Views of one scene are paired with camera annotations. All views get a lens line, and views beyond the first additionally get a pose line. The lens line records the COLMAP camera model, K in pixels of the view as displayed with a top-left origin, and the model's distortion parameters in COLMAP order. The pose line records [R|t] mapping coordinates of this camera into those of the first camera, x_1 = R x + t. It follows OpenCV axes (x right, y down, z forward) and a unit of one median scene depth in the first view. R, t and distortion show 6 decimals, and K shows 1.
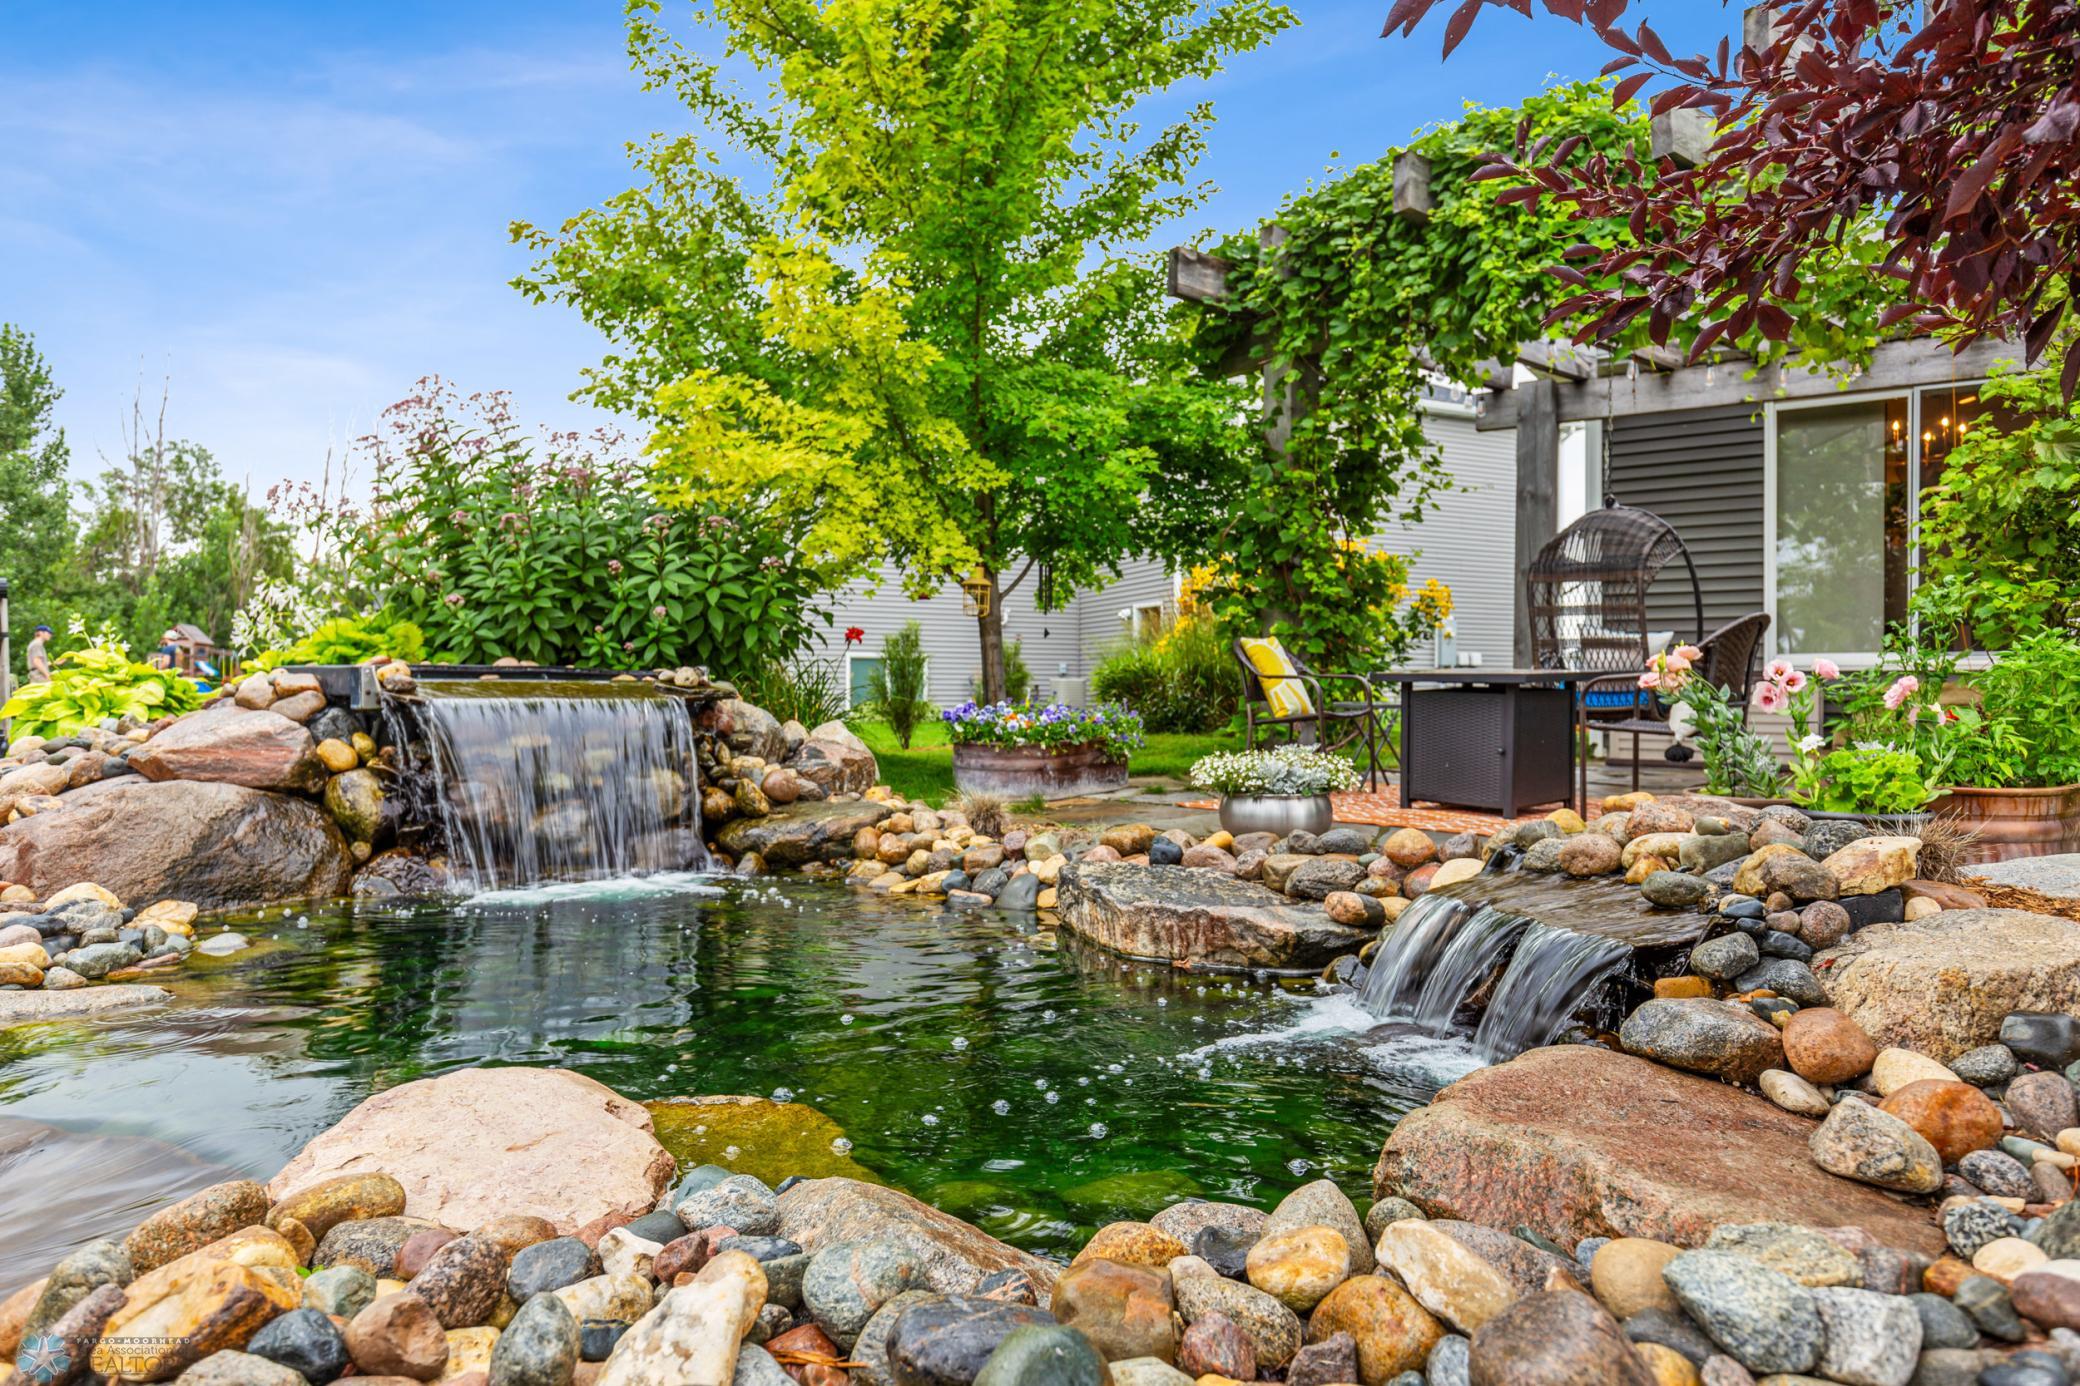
lens RADIAL K [[1340.1, 0, 1052.4], [0, 1340.1, 693.2], [0, 0, 1]] dist [-0.080926, 0.068707]
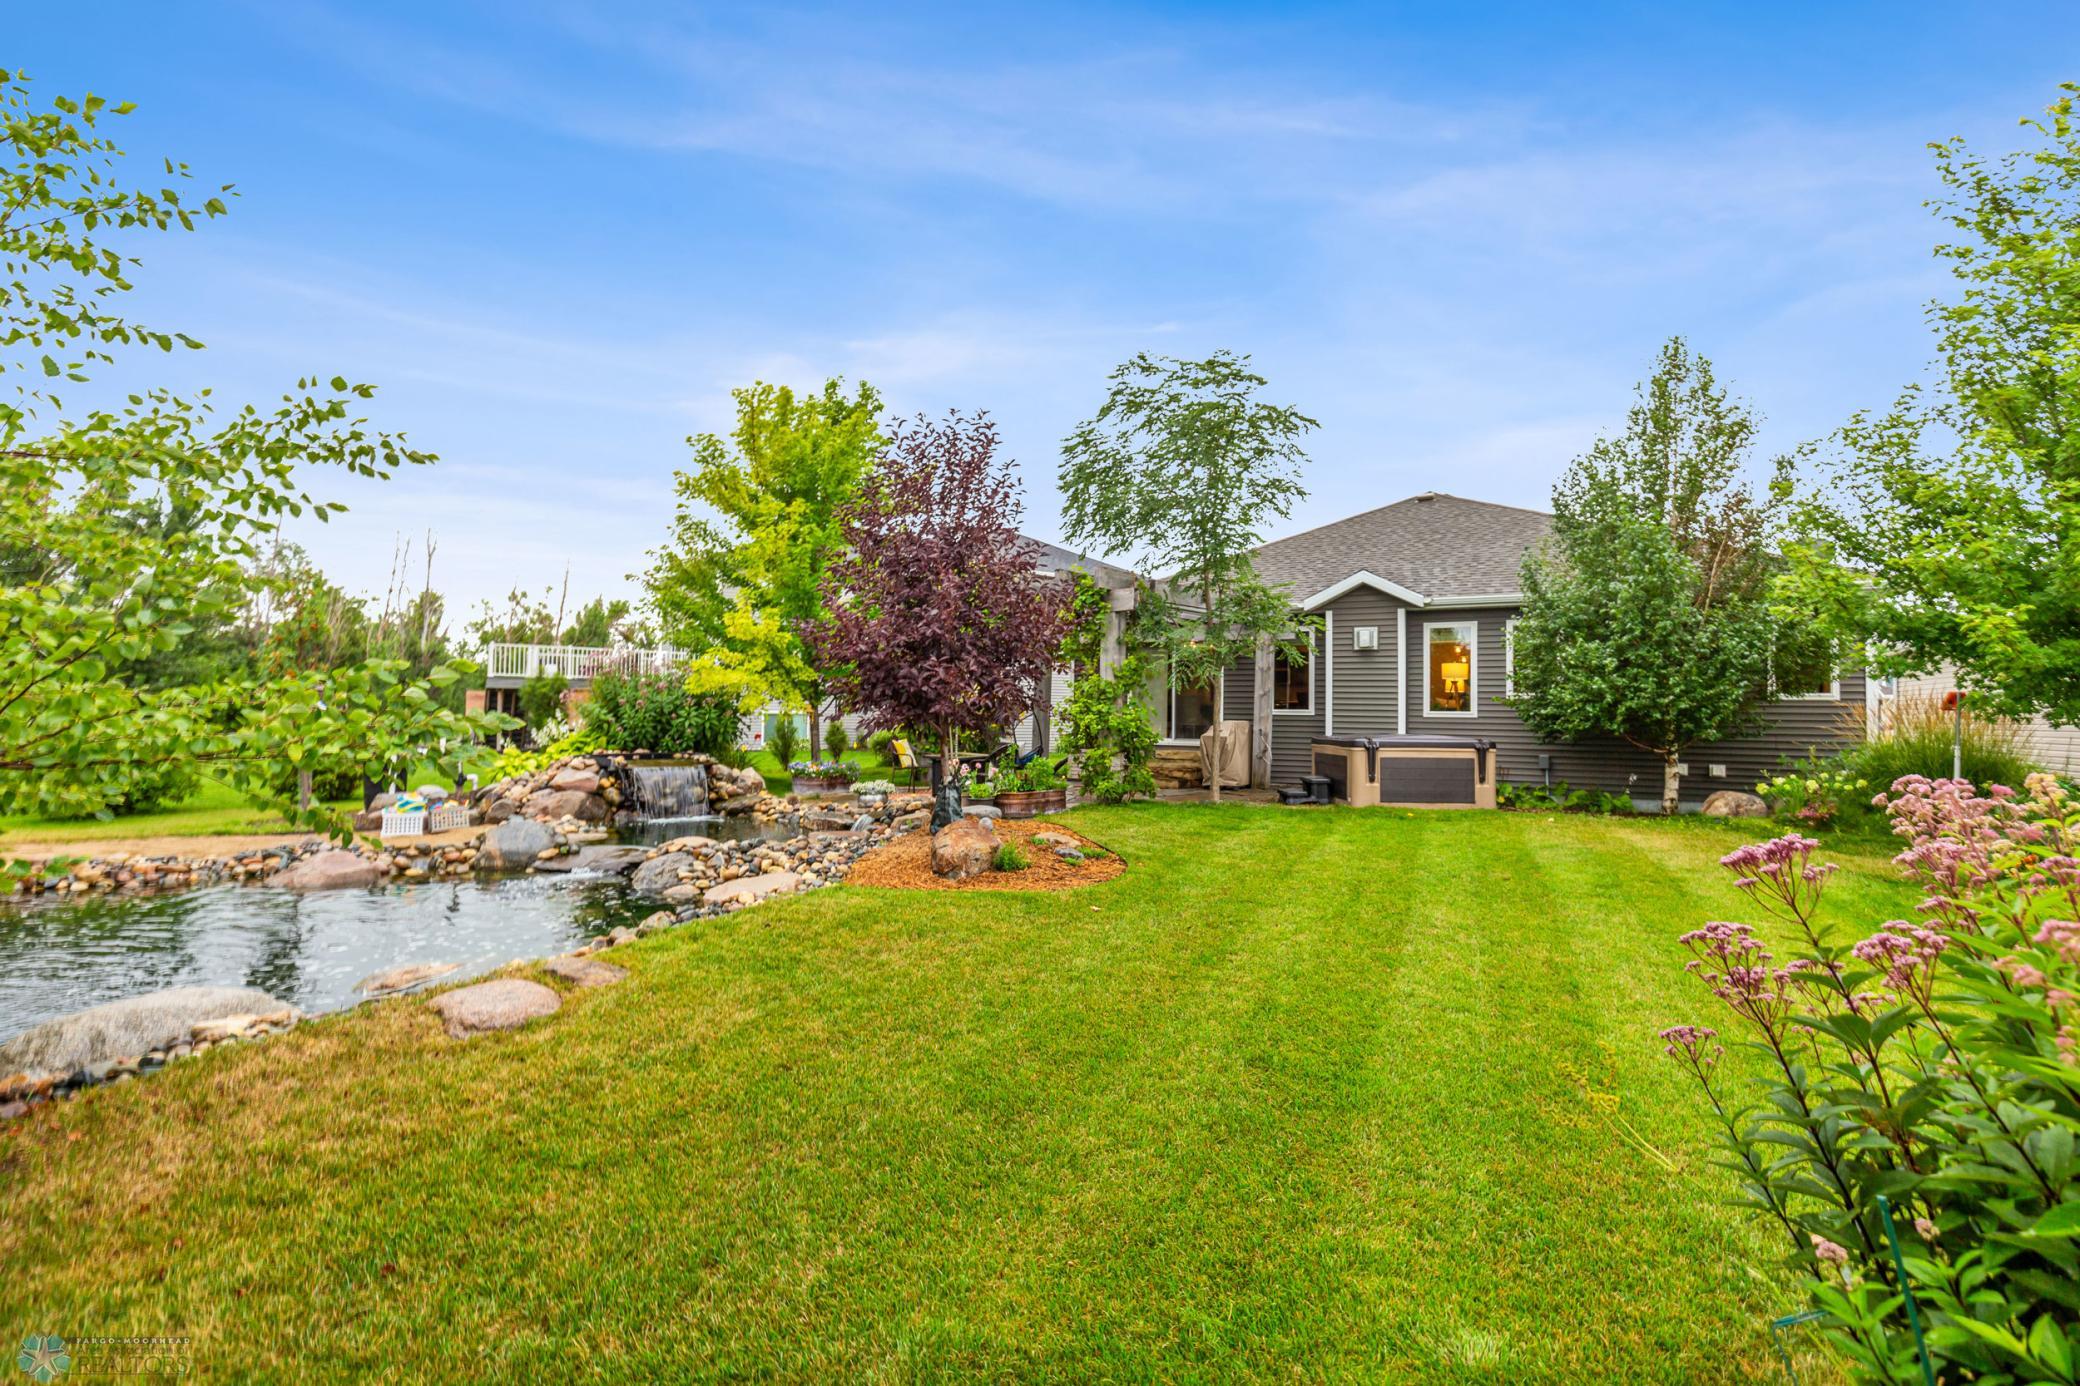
lens RADIAL K [[958.2, 0, 1040.0], [0, 958.2, 693.0], [0, 0, 1]] dist [0.002300, -0.000255]
pose [[0.992430, 0.014285, 0.121979, 0.265958], [-0.011263, 0.999613, -0.025435, -0.124107], [-0.122295, 0.023868, 0.992207, -1.484521]]
